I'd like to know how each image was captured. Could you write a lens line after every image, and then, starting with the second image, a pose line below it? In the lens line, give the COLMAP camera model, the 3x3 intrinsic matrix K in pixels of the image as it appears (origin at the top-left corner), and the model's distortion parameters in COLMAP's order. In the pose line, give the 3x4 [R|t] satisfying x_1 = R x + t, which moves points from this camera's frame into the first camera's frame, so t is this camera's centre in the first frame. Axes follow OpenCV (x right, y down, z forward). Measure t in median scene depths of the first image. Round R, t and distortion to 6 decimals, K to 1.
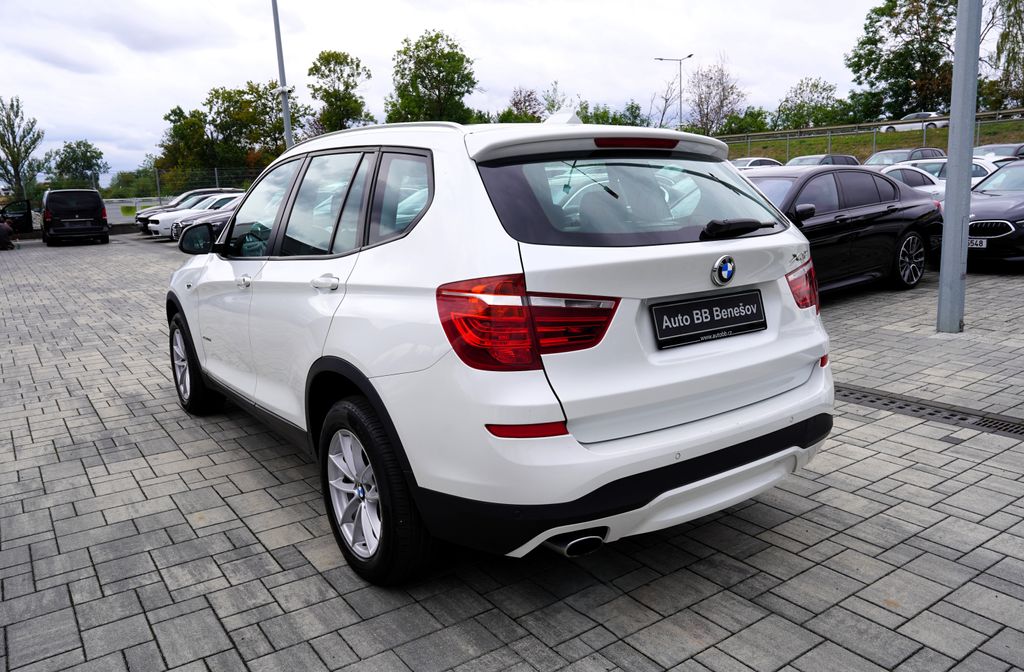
lens RADIAL K [[768.4, 0, 516.0], [0, 768.4, 338.8], [0, 0, 1]] dist [-0.072343, 0.079660]
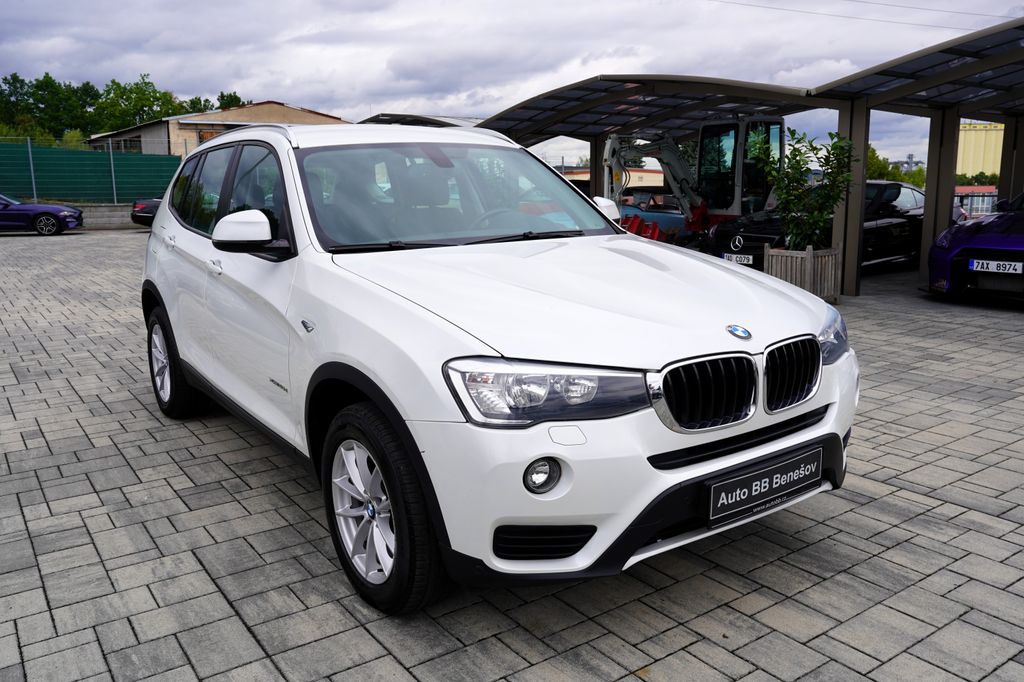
lens RADIAL K [[833.3, 0, 506.8], [0, 833.3, 336.9], [0, 0, 1]] dist [-0.004226, 0.008517]
pose [[-0.998619, 0.046734, 0.023992, -0.021878], [0.052299, 0.927481, 0.370194, -0.026748], [-0.004952, 0.370938, -0.928644, 0.141989]]
